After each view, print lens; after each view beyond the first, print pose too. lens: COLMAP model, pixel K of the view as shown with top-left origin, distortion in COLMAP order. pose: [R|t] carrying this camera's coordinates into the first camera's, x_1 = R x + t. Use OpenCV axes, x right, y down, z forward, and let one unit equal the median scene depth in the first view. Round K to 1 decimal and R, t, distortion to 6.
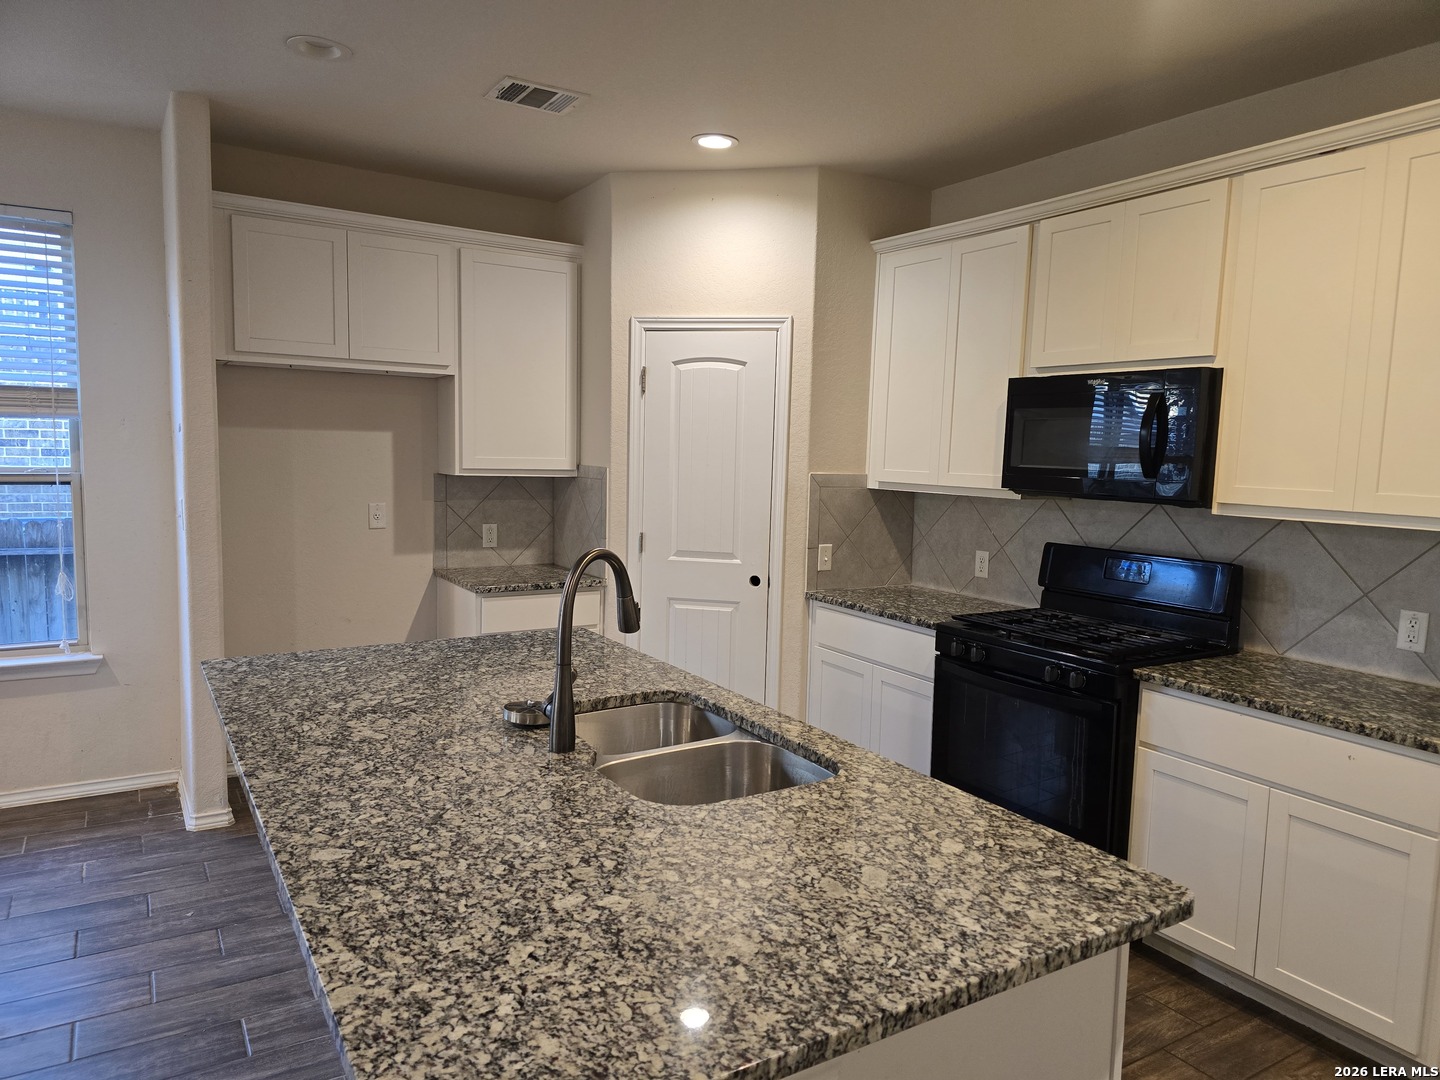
lens RADIAL K [[957.0, 0, 723.4], [0, 957.0, 554.9], [0, 0, 1]] dist [0.063149, -0.068450]
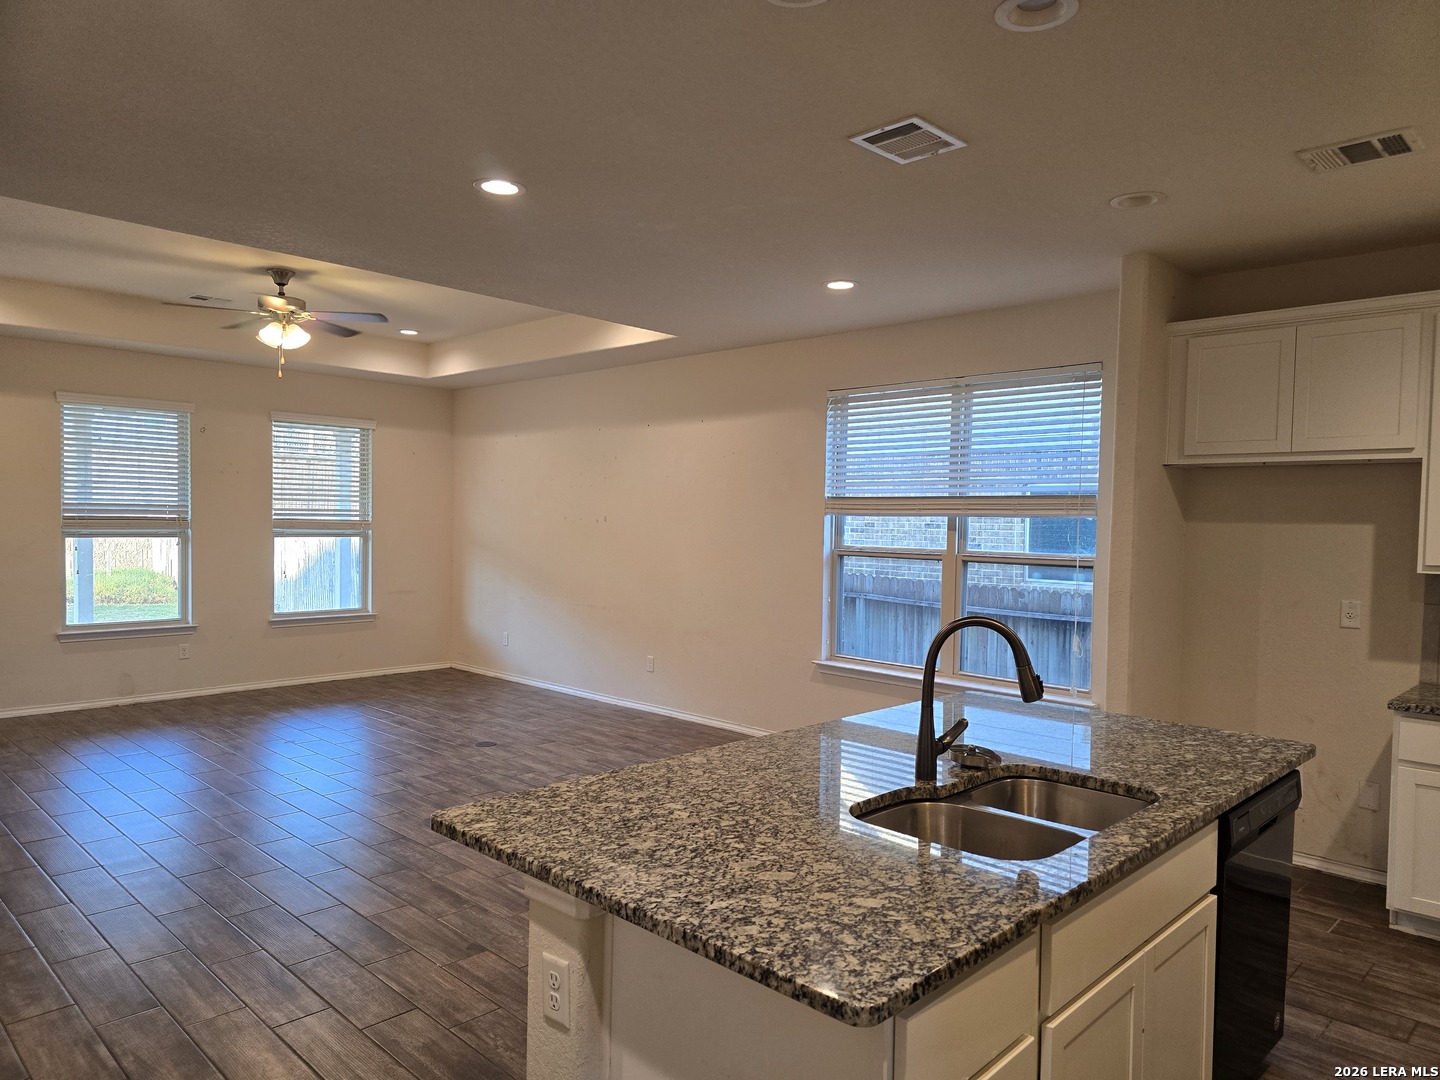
lens RADIAL K [[957.0, 0, 723.4], [0, 957.0, 554.9], [0, 0, 1]] dist [0.063149, -0.068450]
pose [[0.245202, 0.016669, -0.969329, 1.286451], [-0.121119, 0.992545, -0.013570, -0.037520], [0.961877, 0.120731, 0.245393, 0.590534]]
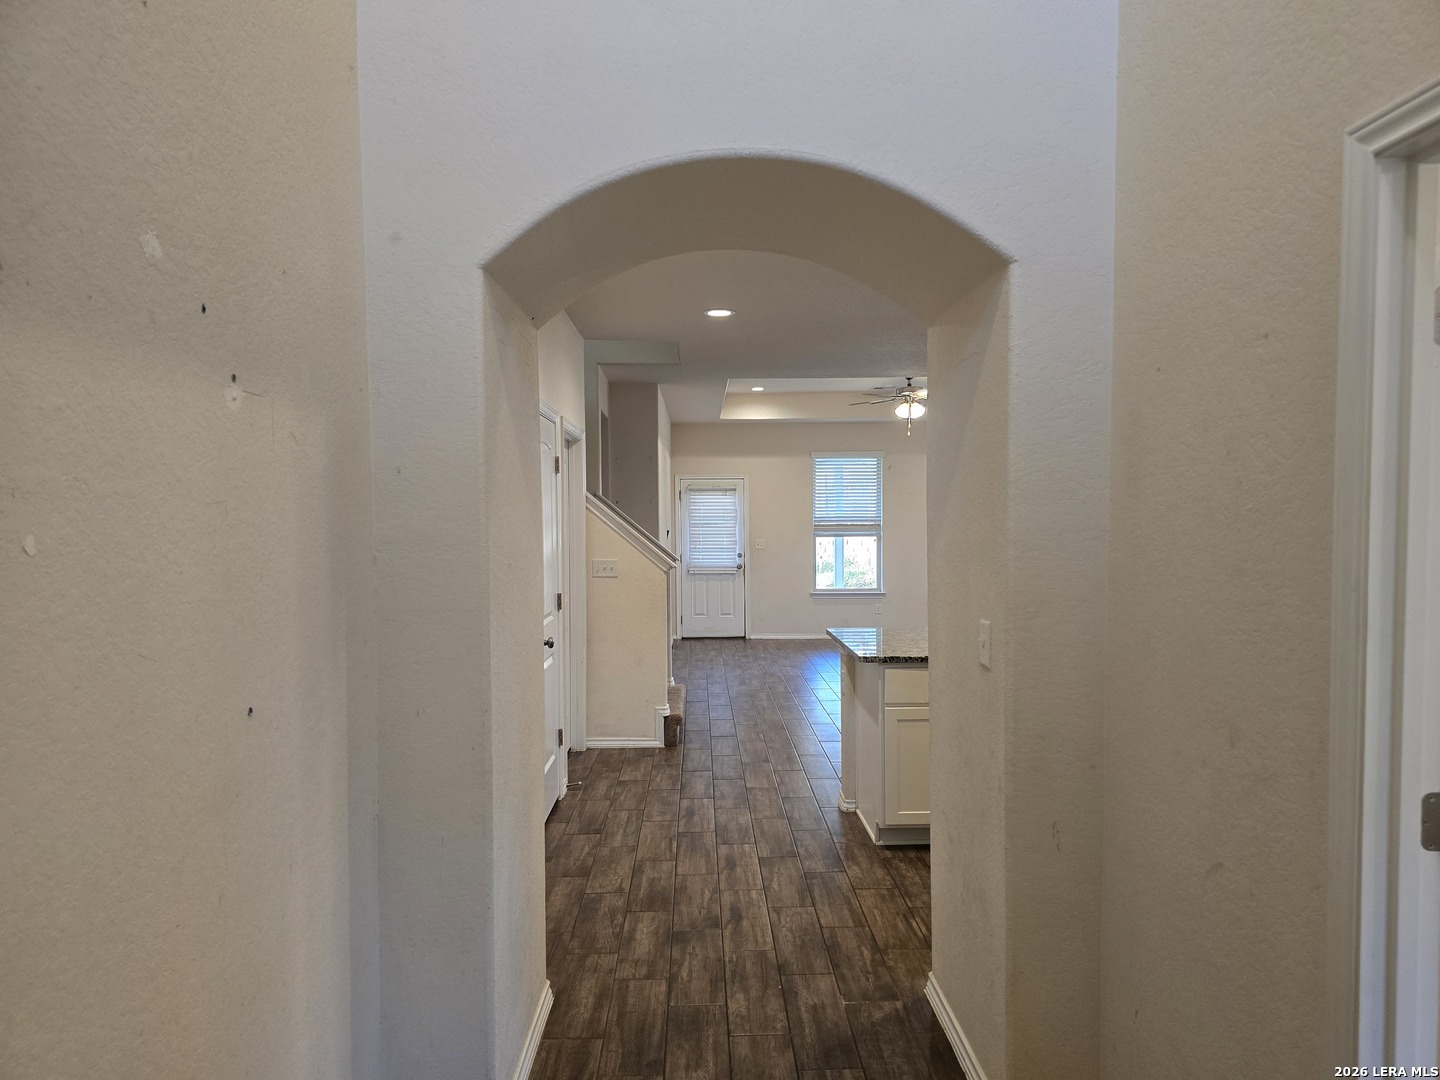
lens RADIAL K [[957.0, 0, 723.4], [0, 957.0, 554.9], [0, 0, 1]] dist [0.063149, -0.068450]
pose [[-0.491488, 0.004522, -0.870872, 2.148773], [-0.103319, 0.992622, 0.063463, -0.054596], [0.864734, 0.121169, -0.487395, 1.170298]]
